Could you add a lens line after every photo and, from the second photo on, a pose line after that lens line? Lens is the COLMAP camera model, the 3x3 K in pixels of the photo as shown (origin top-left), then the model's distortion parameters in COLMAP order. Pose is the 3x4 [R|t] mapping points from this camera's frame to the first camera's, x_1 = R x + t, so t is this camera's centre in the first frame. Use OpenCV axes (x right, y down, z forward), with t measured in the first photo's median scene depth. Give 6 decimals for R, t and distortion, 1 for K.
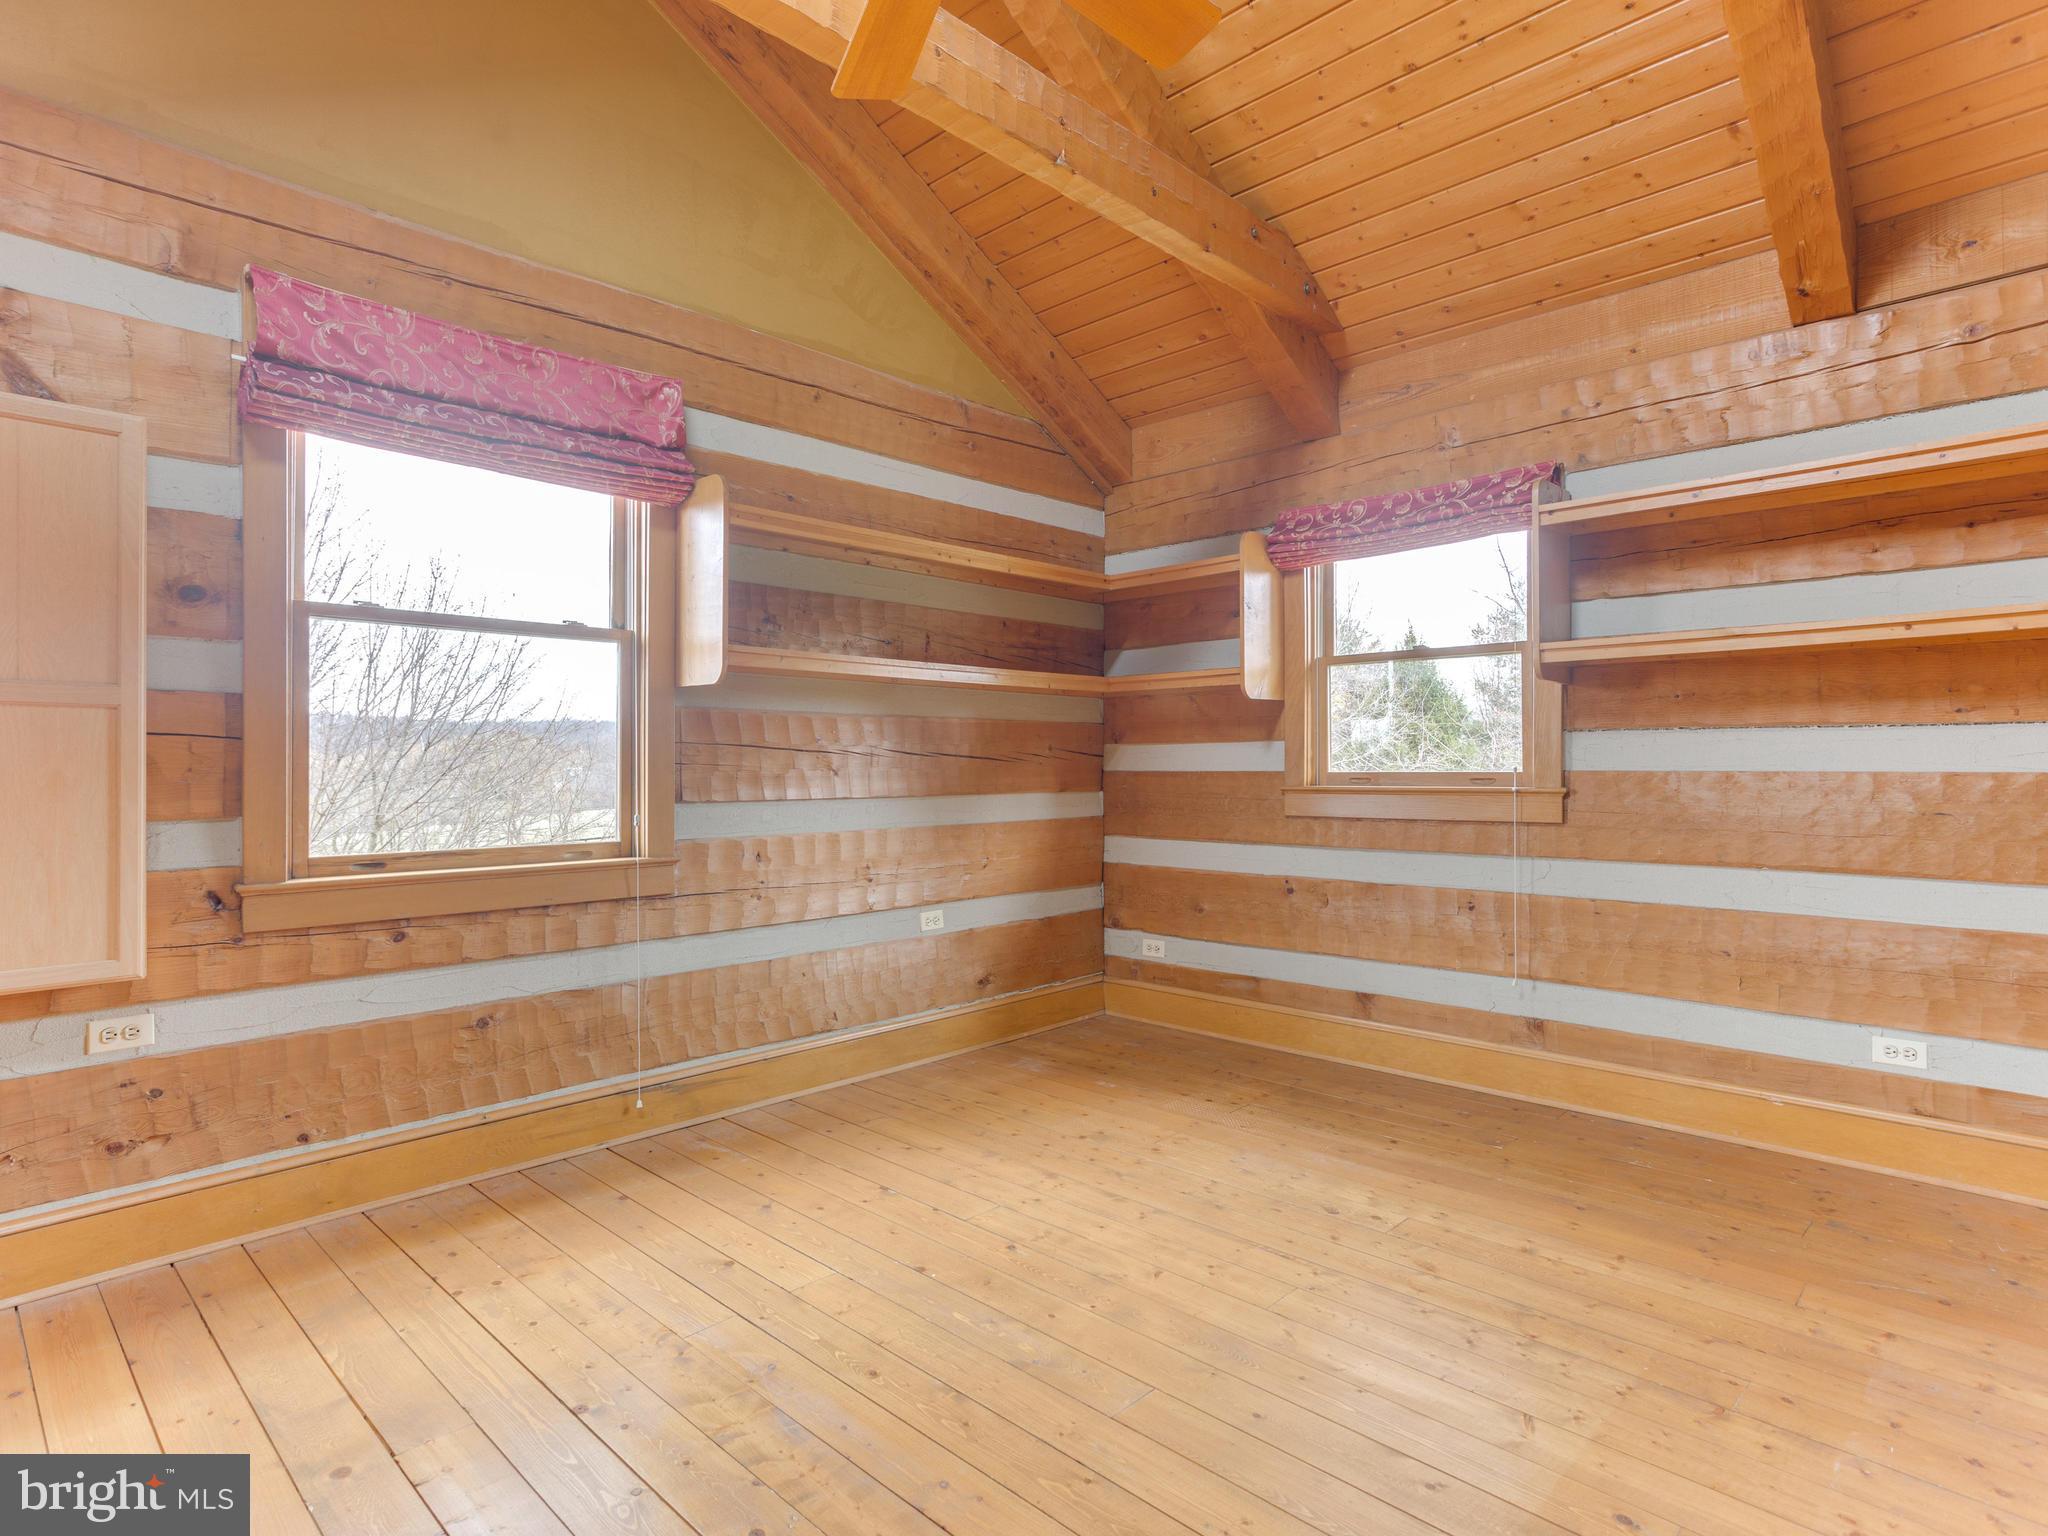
lens RADIAL K [[1116.1, 0, 1016.4], [0, 1116.1, 754.0], [0, 0, 1]] dist [0.001019, 0.000860]
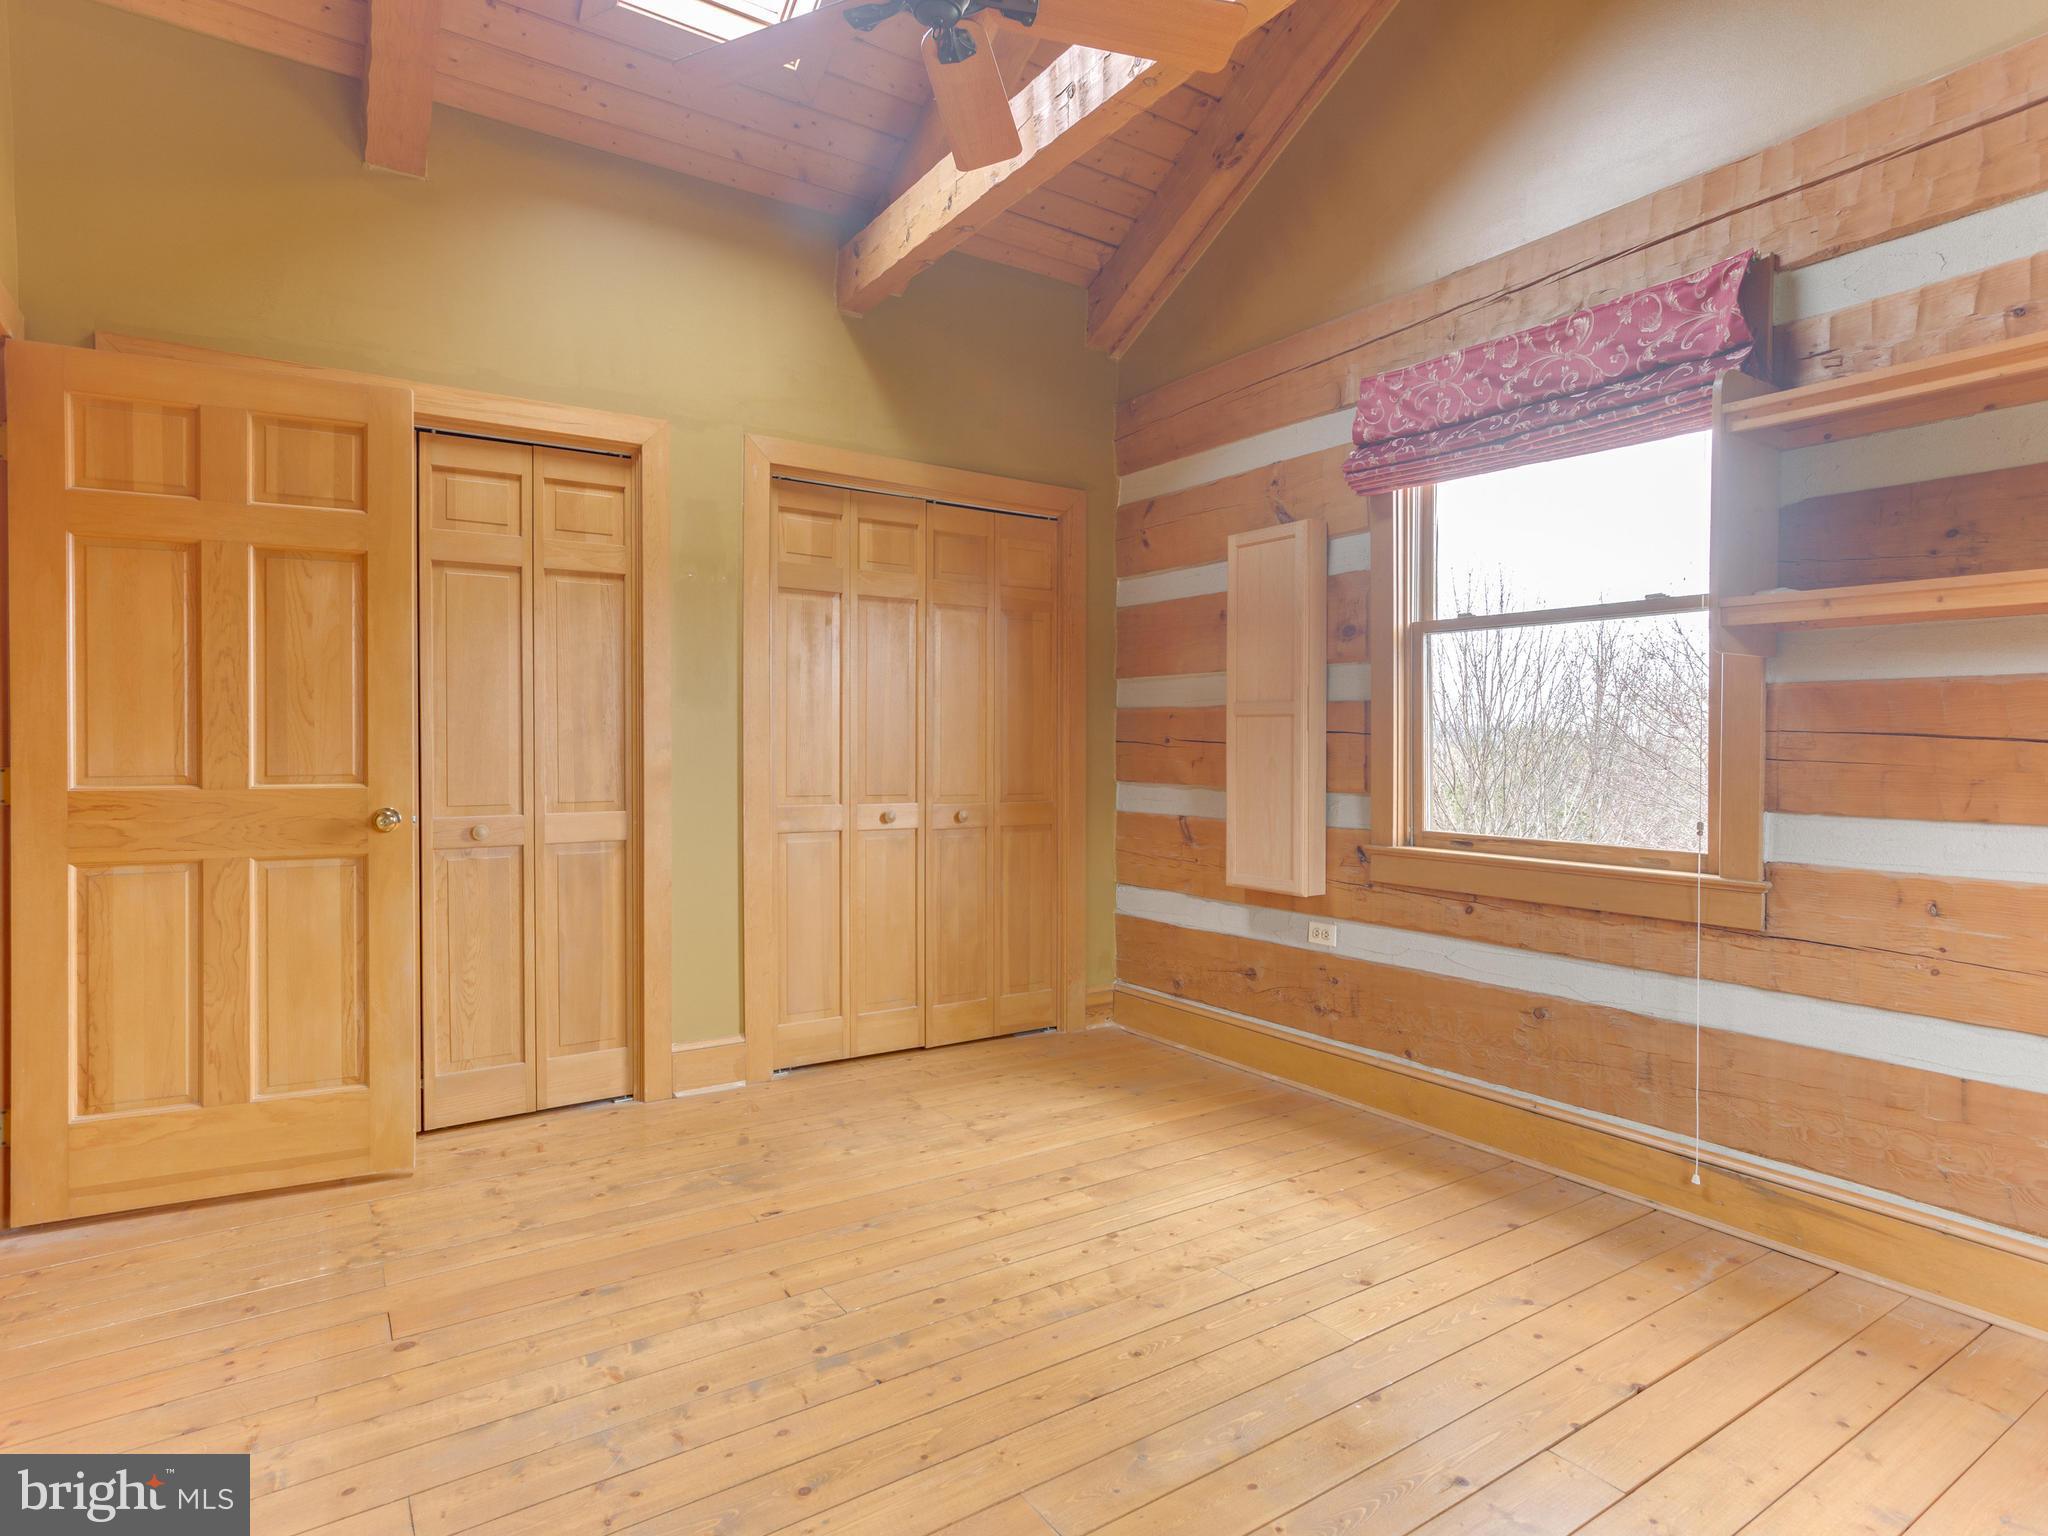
lens RADIAL K [[1116.1, 0, 1016.4], [0, 1116.1, 754.0], [0, 0, 1]] dist [0.001019, 0.000860]
pose [[-0.212223, 0.009462, -0.977175, 0.664869], [0.001569, 0.999955, 0.009342, -0.003684], [0.977220, 0.000449, -0.212228, 0.827623]]
